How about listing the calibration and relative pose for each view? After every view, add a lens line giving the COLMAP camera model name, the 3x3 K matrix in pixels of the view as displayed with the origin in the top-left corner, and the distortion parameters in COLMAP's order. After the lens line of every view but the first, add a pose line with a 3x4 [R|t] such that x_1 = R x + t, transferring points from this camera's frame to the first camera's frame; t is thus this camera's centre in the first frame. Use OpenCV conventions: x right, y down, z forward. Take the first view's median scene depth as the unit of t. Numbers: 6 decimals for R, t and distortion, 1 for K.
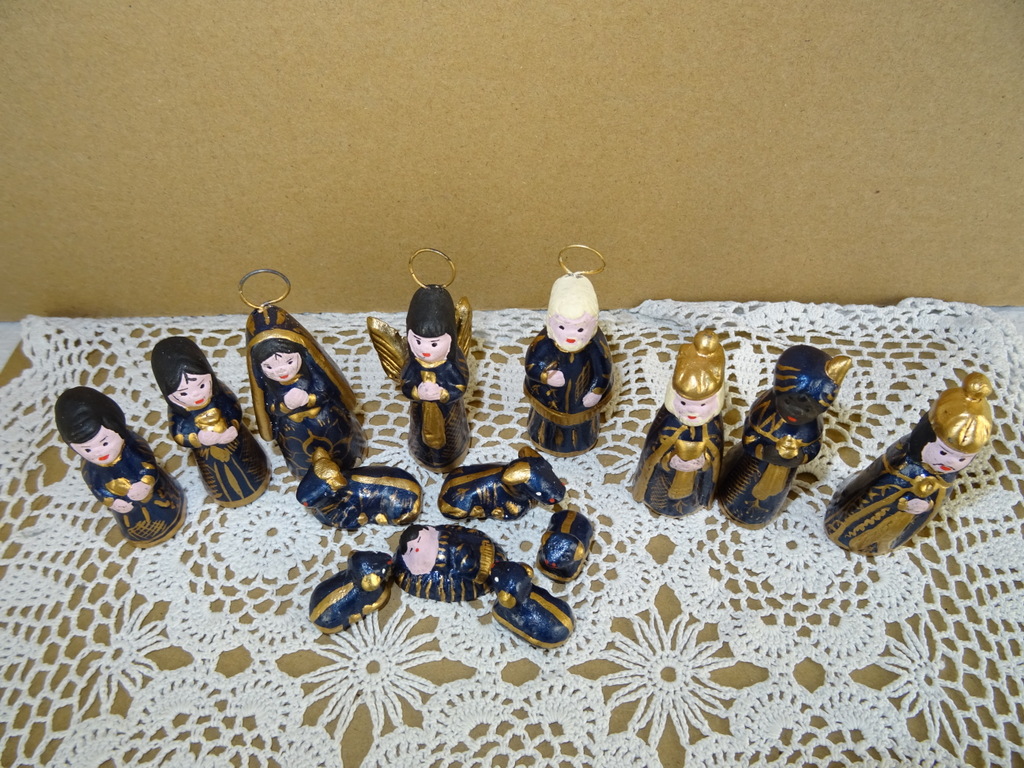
lens RADIAL K [[725.8, 0, 516.6], [0, 725.8, 384.3], [0, 0, 1]] dist [-0.000159, -0.008046]
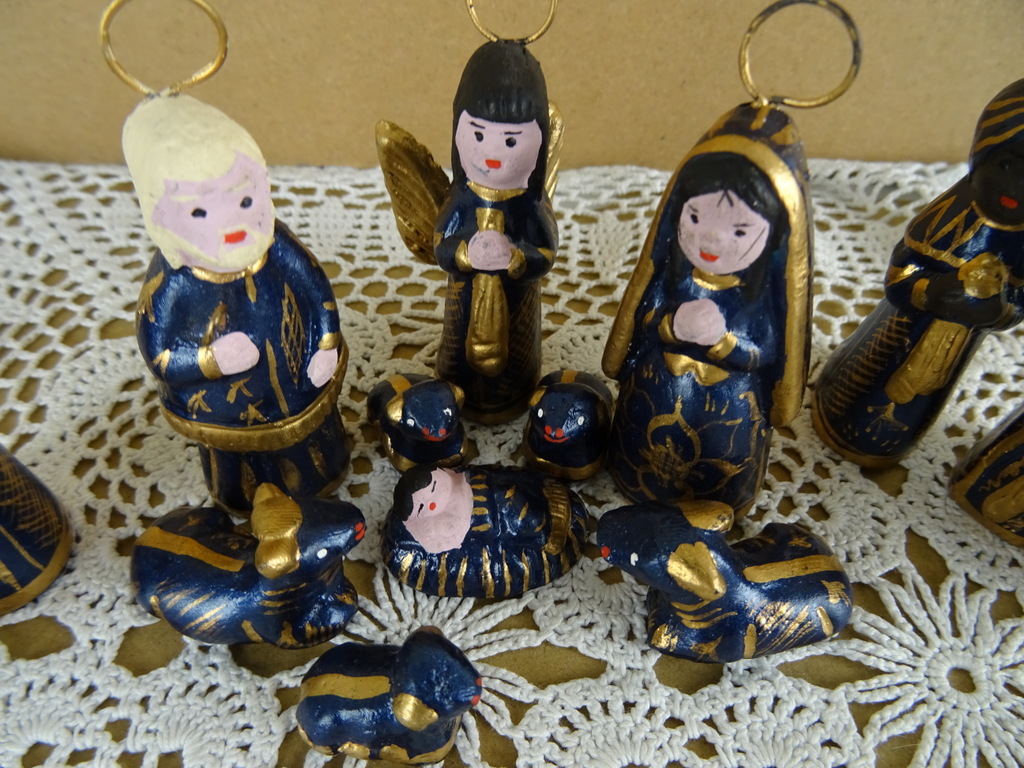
lens RADIAL K [[728.8, 0, 515.6], [0, 728.8, 383.3], [0, 0, 1]] dist [0.007011, -0.025547]
pose [[0.999435, 0.023794, 0.023740, -0.134080], [-0.022350, 0.997988, -0.059331, 0.207518], [-0.025104, 0.058766, 0.997956, 0.431161]]
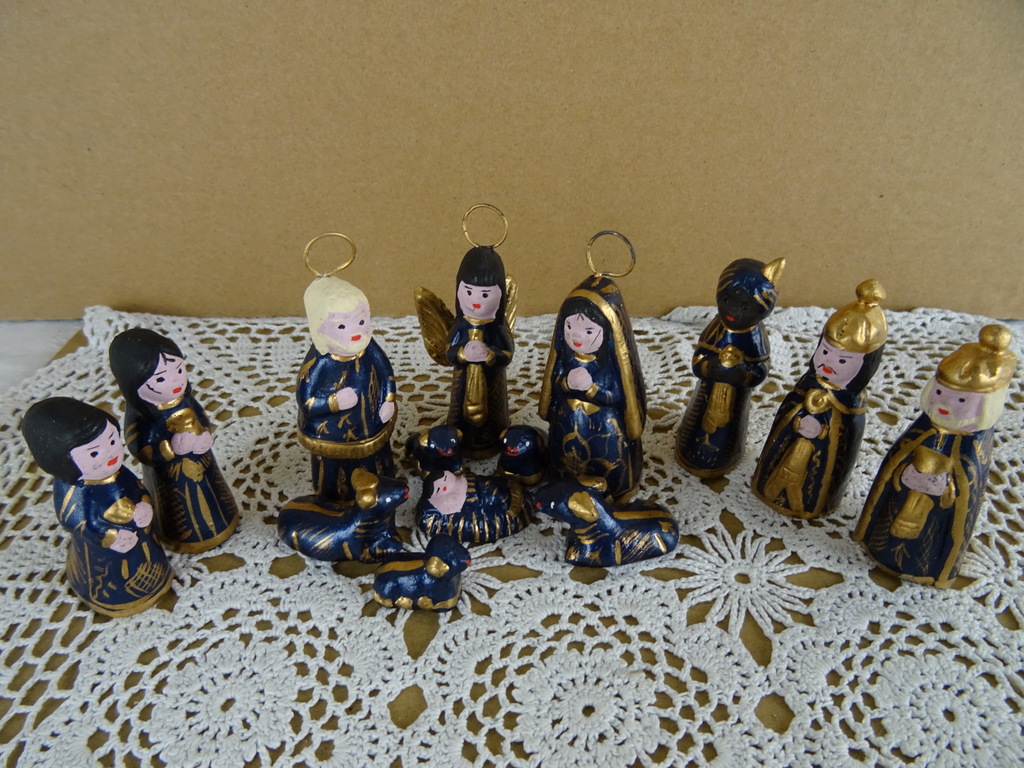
lens RADIAL K [[727.6, 0, 518.0], [0, 727.6, 383.7], [0, 0, 1]] dist [-0.003345, -0.001573]
pose [[0.999755, 0.010740, 0.019373, -0.103610], [-0.005133, 0.963120, -0.269024, 0.391452], [-0.021548, 0.268859, 0.962939, 0.006589]]
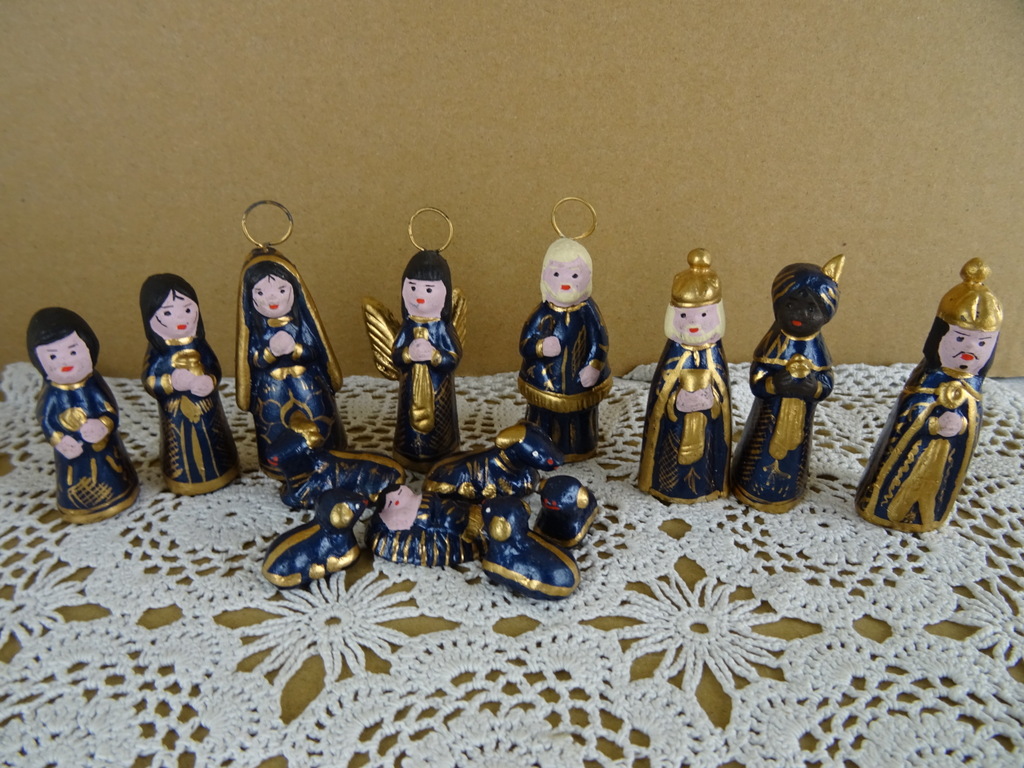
lens RADIAL K [[725.8, 0, 516.6], [0, 725.8, 384.3], [0, 0, 1]] dist [-0.000159, -0.008046]
pose [[0.999898, 0.005000, 0.013393, -0.005702], [0.001294, 0.901323, -0.433146, 0.477911], [-0.014237, 0.433119, 0.901224, 0.149510]]
